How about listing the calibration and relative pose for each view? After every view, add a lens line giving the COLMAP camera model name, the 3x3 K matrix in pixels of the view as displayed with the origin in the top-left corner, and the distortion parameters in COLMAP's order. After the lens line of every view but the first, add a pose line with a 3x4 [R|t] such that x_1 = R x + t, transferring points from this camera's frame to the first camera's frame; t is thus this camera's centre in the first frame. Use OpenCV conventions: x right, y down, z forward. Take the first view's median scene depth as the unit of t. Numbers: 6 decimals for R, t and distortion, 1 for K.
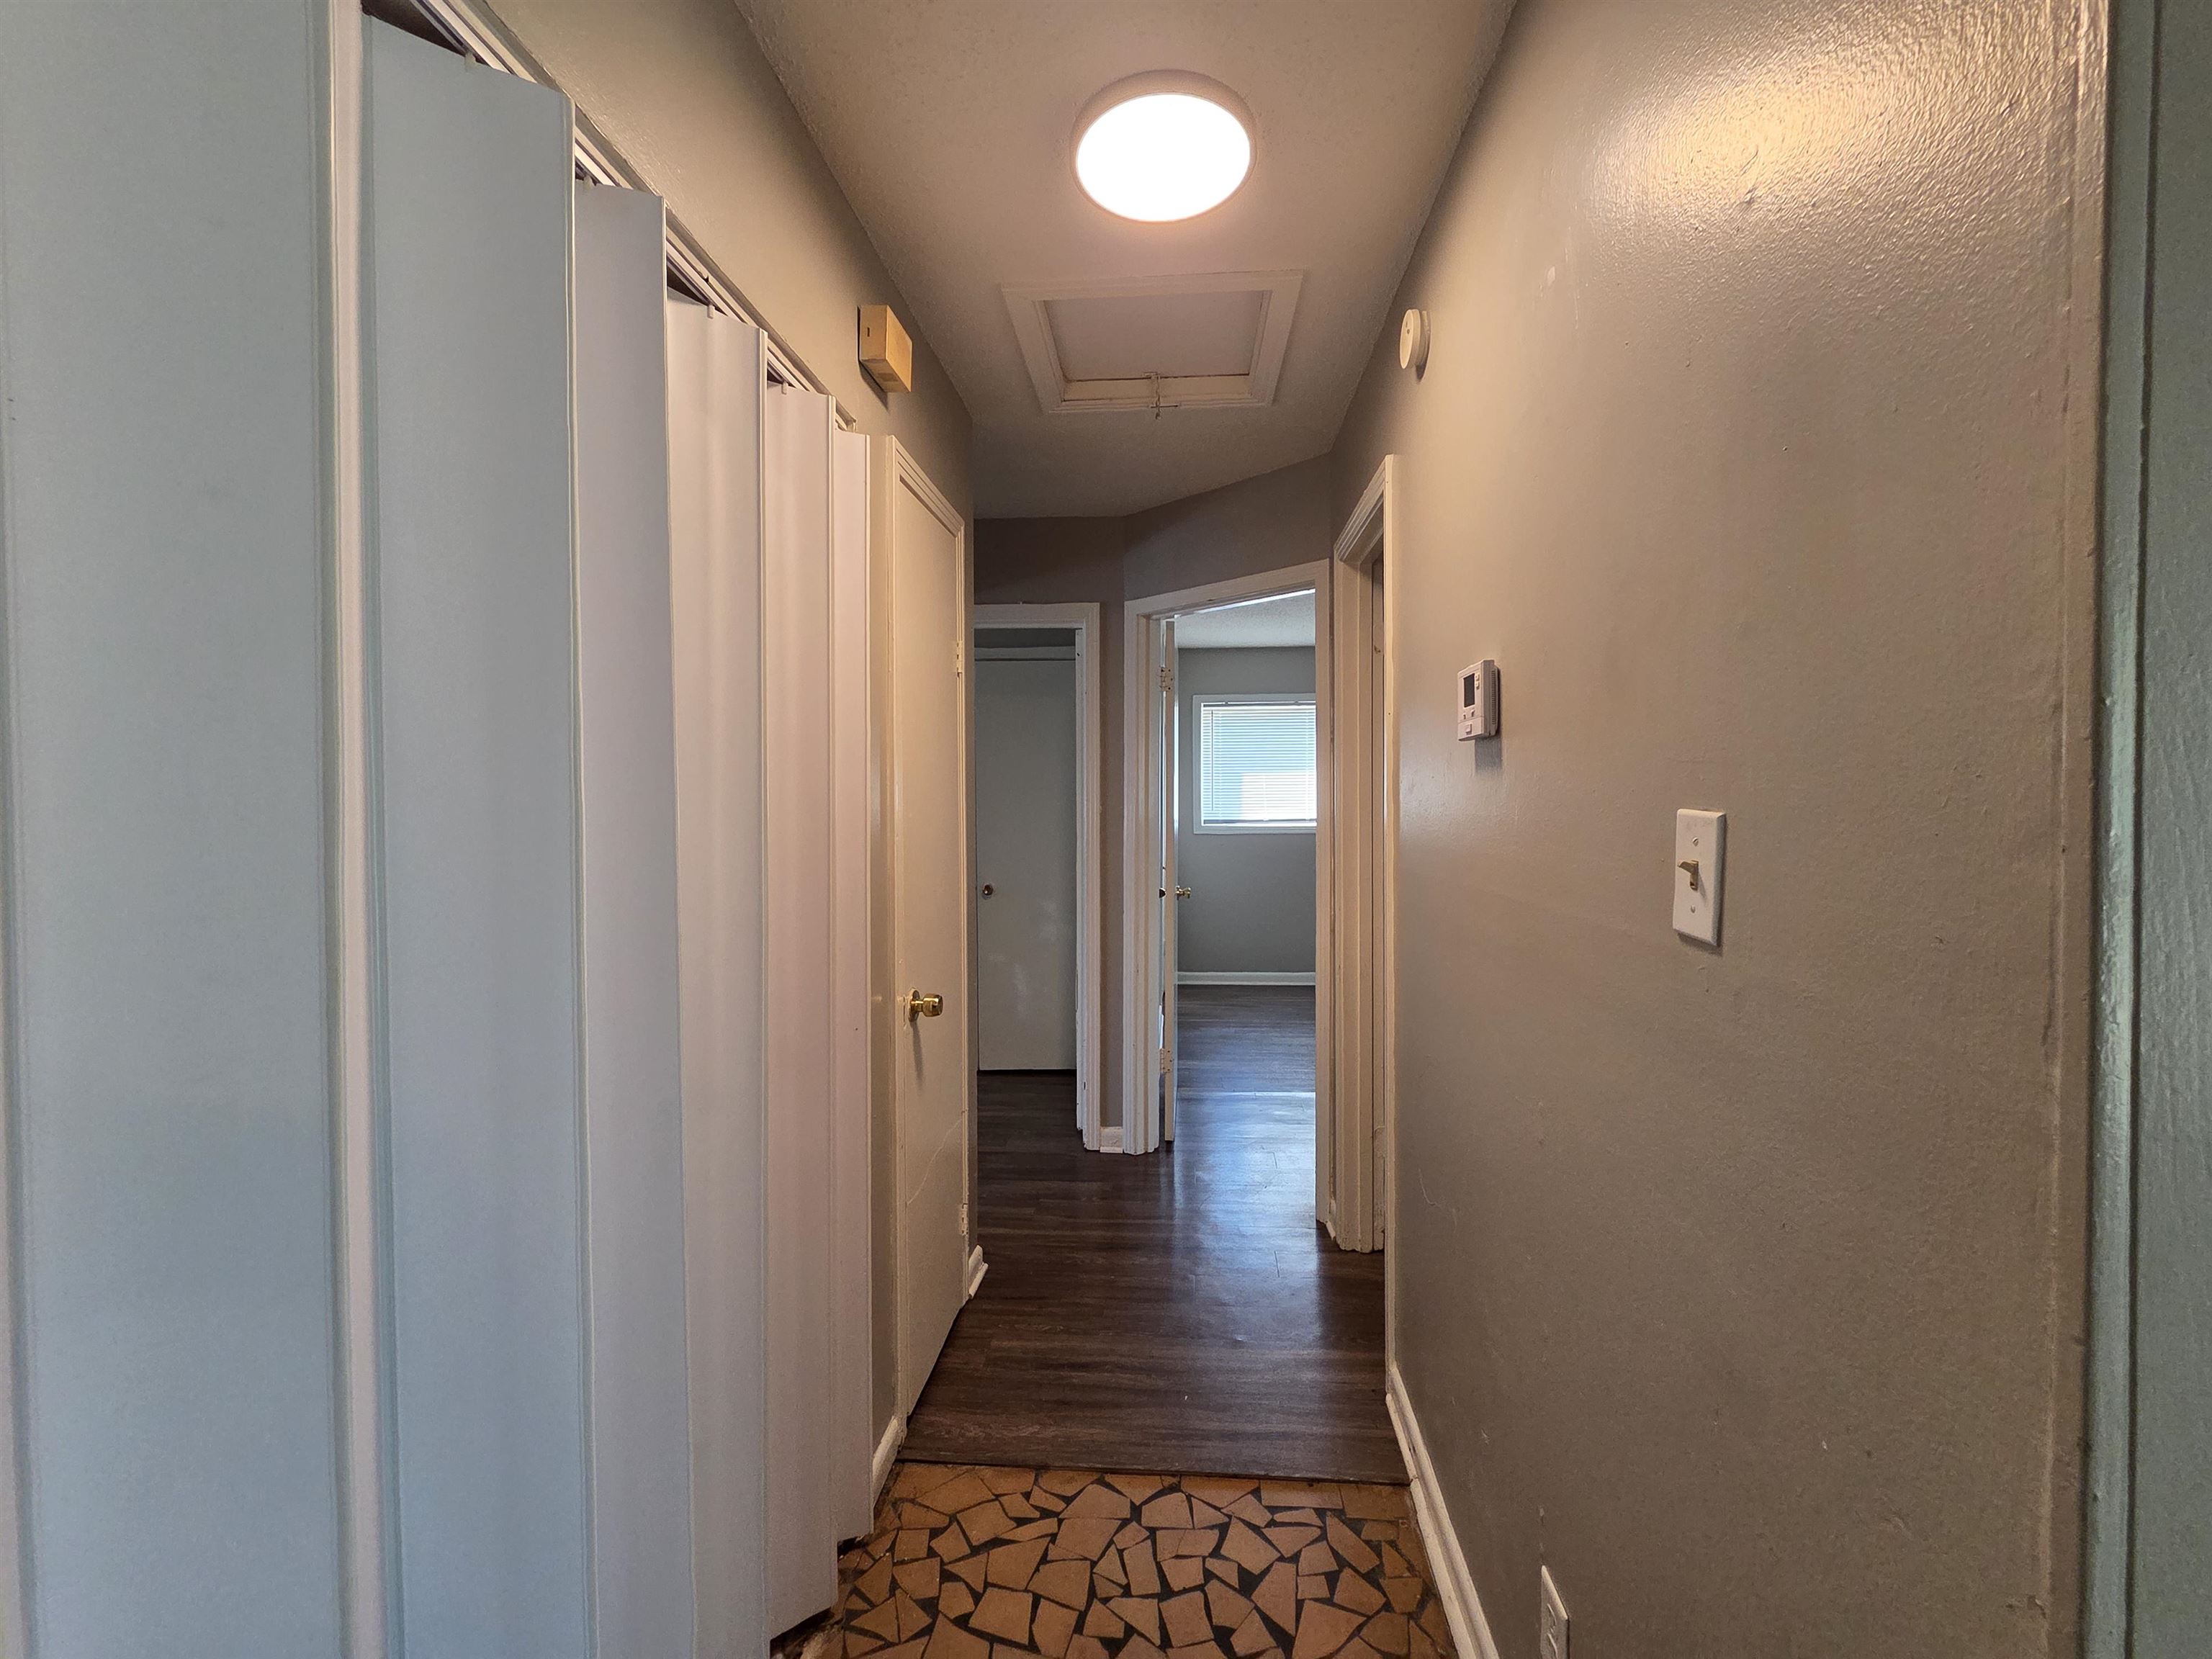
lens RADIAL K [[913.5, 0, 1118.5], [0, 913.5, 823.8], [0, 0, 1]] dist [0.002450, -0.000962]
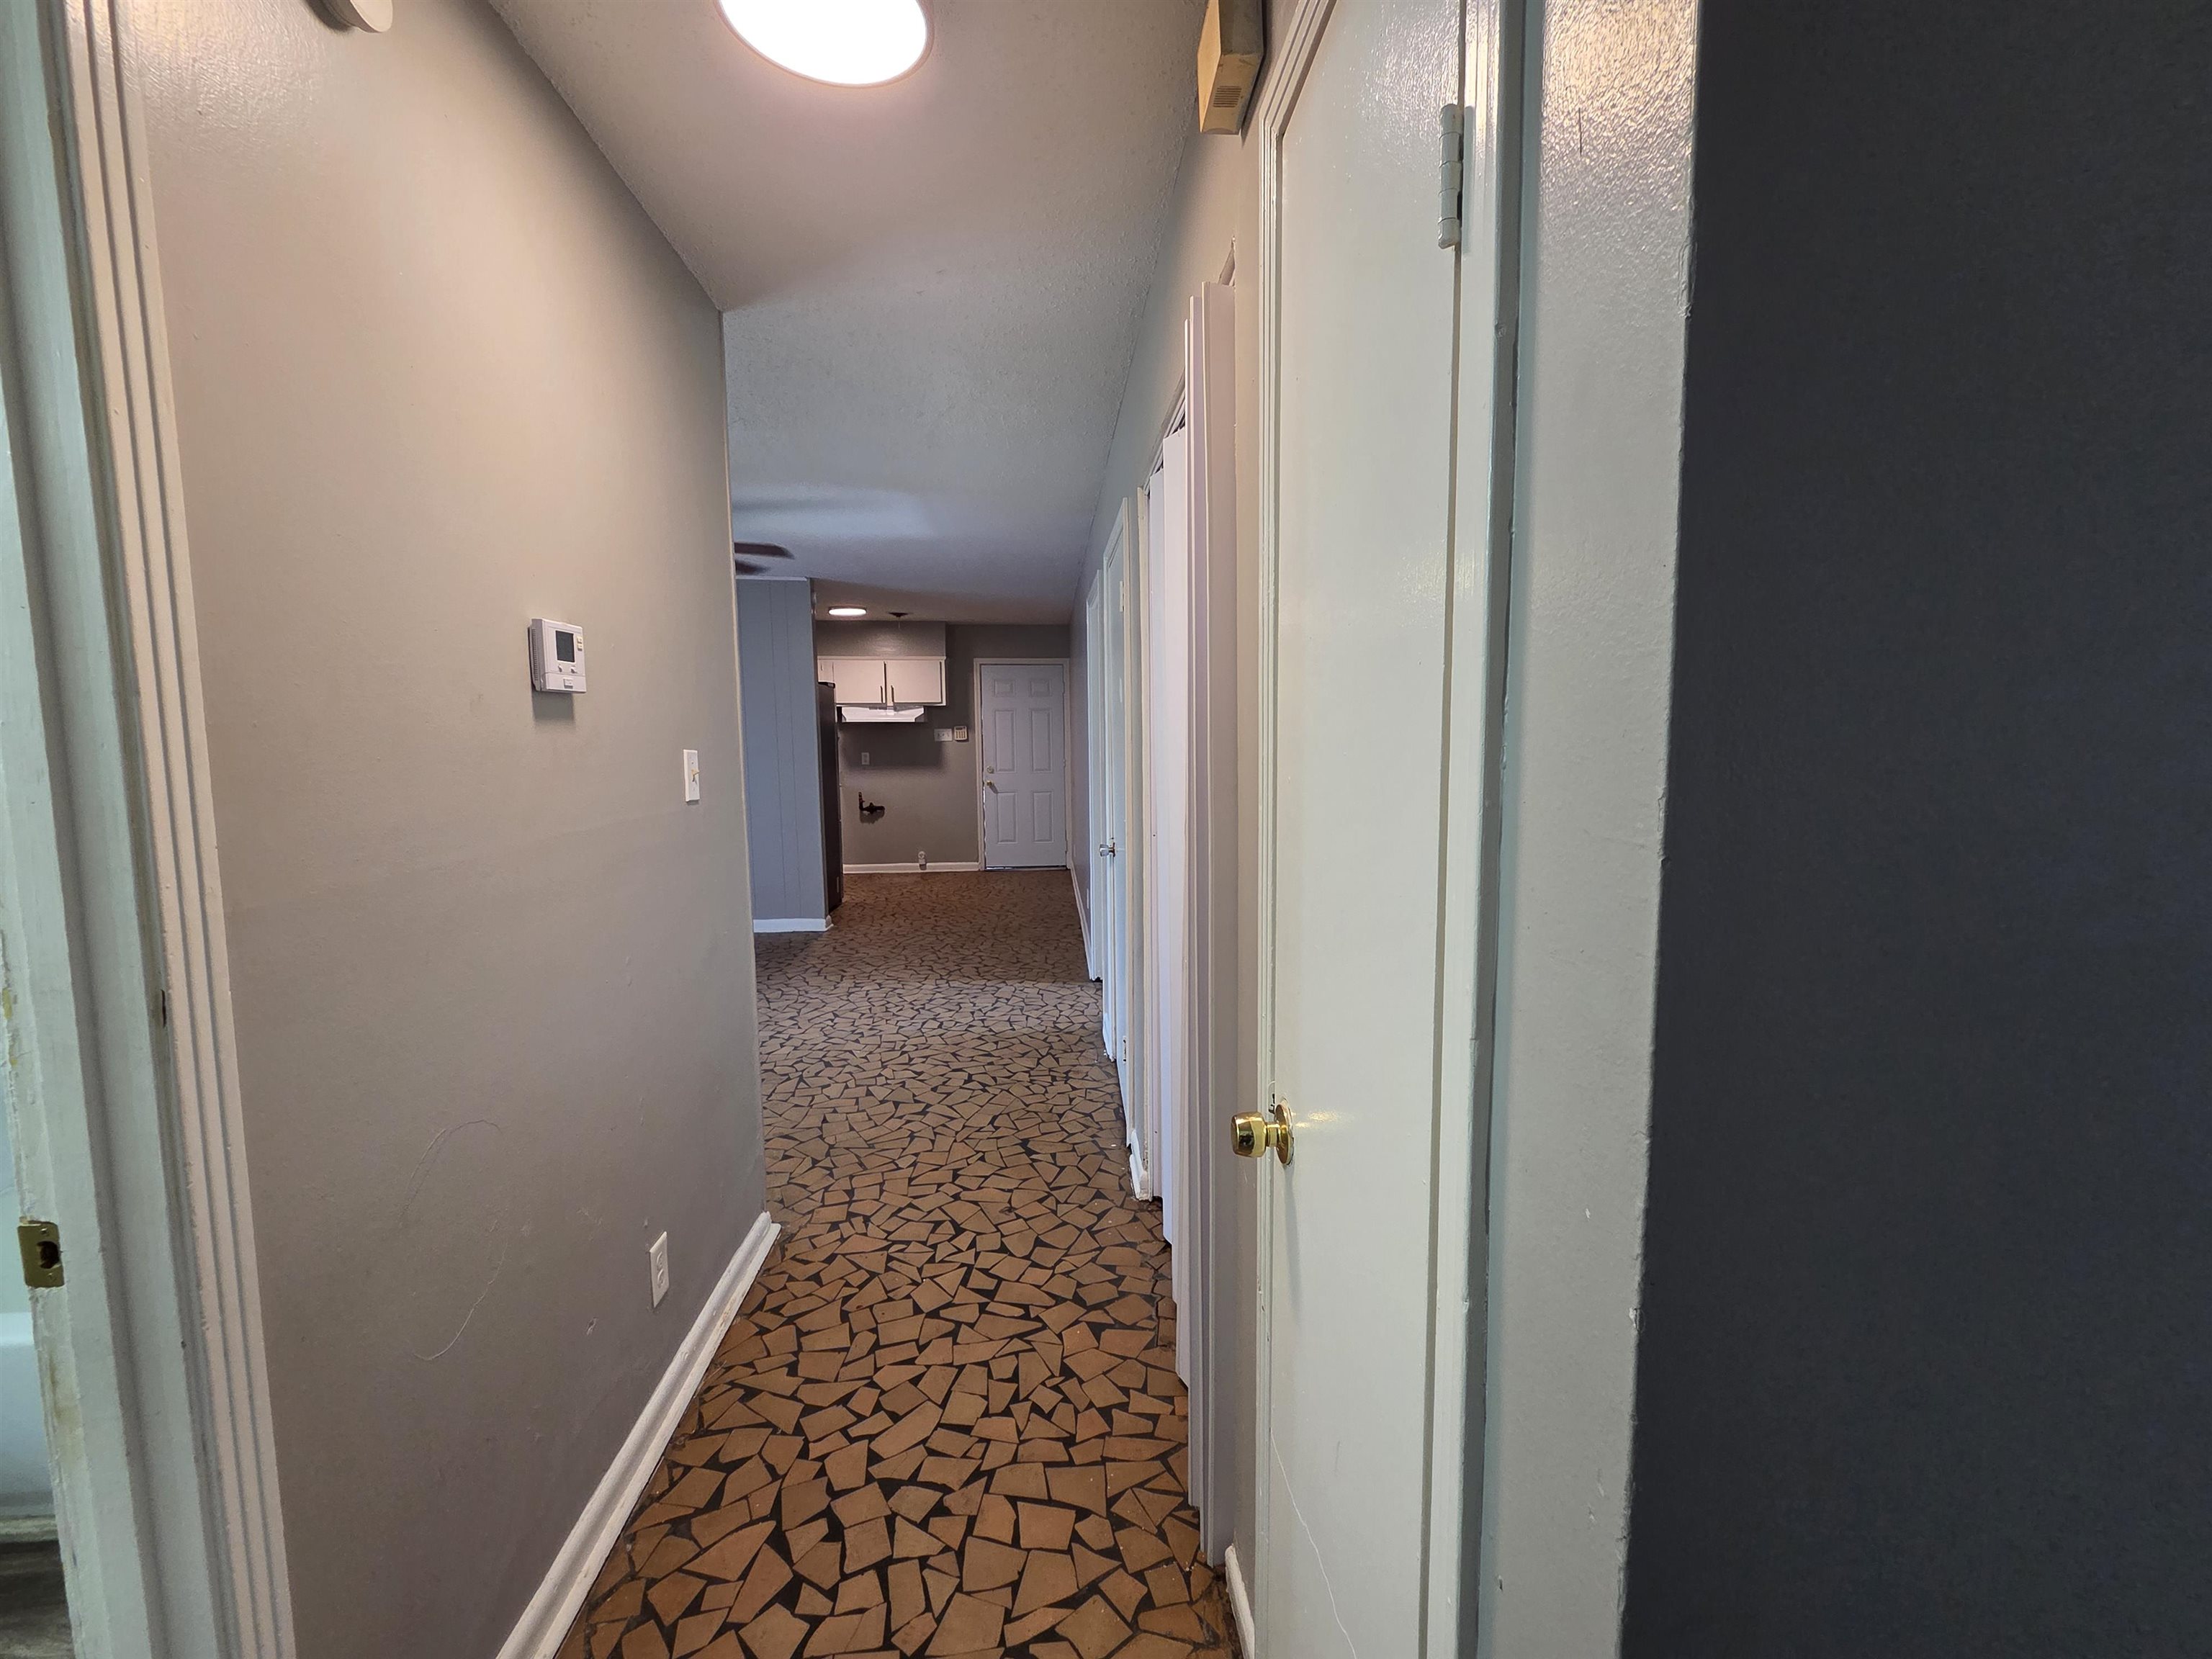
lens RADIAL K [[913.5, 0, 1118.5], [0, 913.5, 823.8], [0, 0, 1]] dist [0.002450, -0.000962]
pose [[-0.986778, 0.028802, -0.159497, -0.060585], [0.009581, 0.992729, 0.119992, -0.055090], [0.161793, 0.116878, -0.979879, 1.827834]]
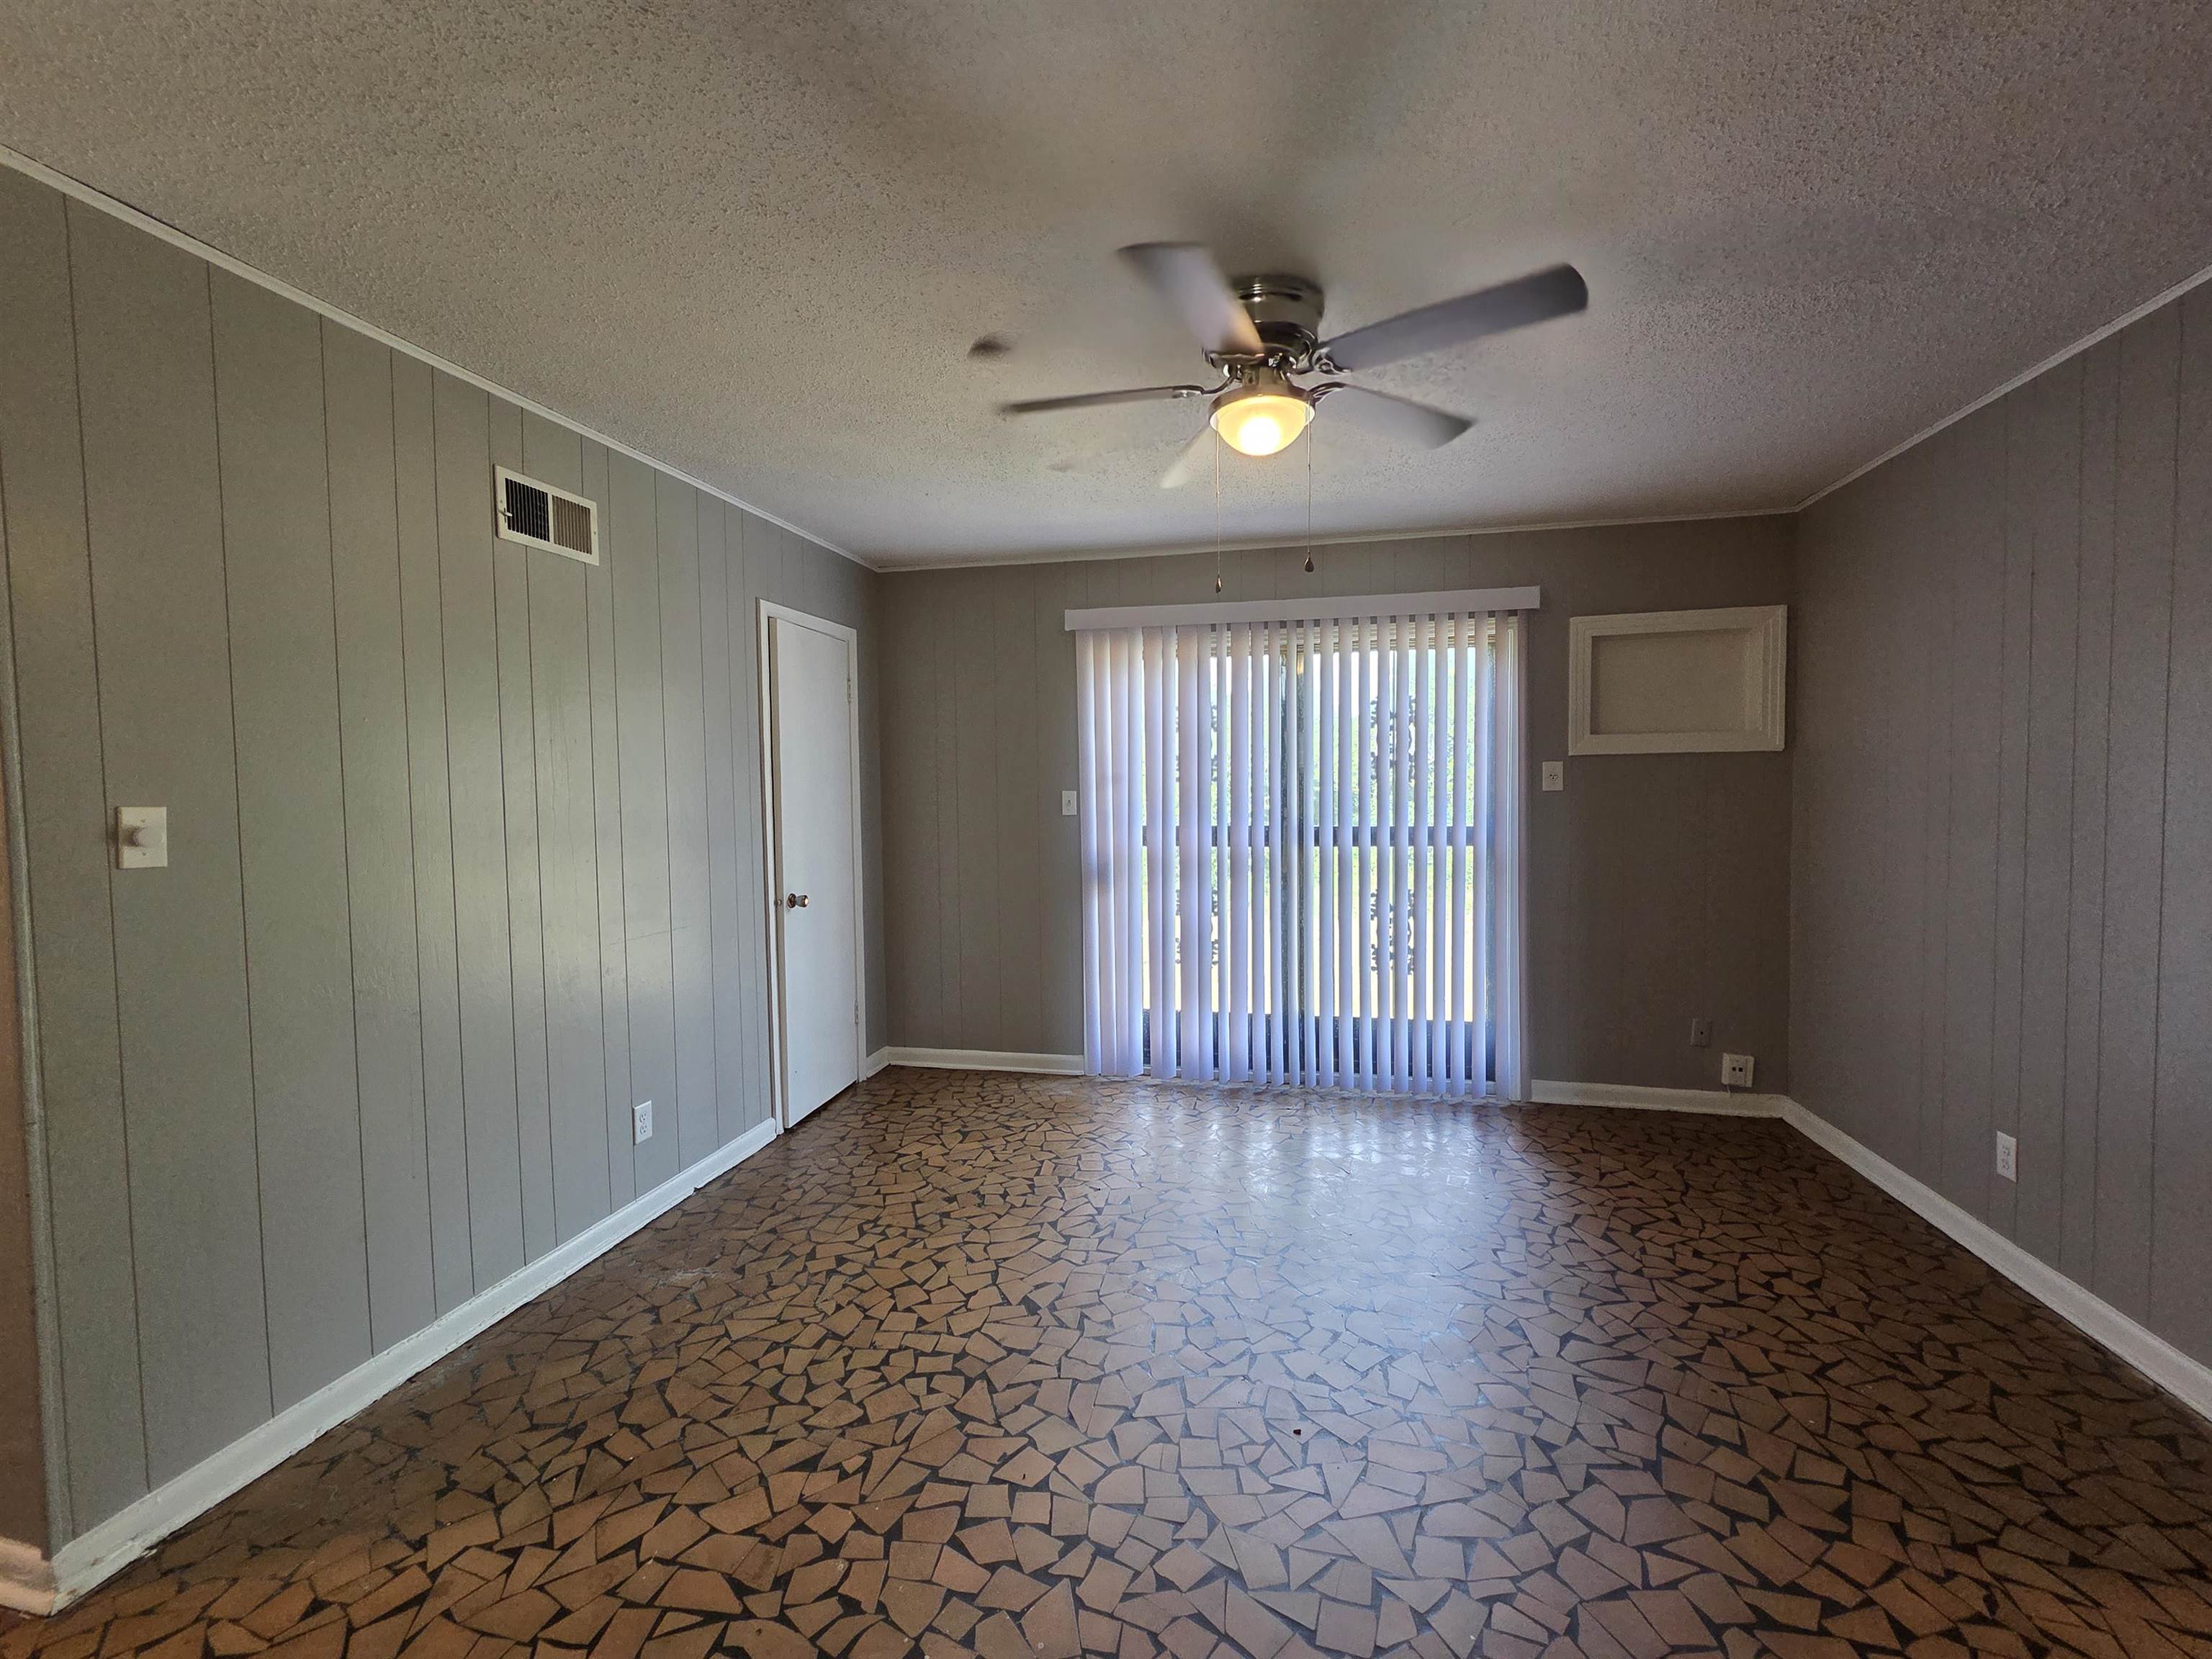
lens RADIAL K [[912.4, 0, 1122.3], [0, 912.4, 826.7], [0, 0, 1]] dist [-0.000134, -0.003784]
pose [[0.138491, -0.039971, 0.989557, -0.446705], [0.033021, 0.998816, 0.035723, 0.014429], [-0.989813, 0.027729, 0.139647, -0.953366]]
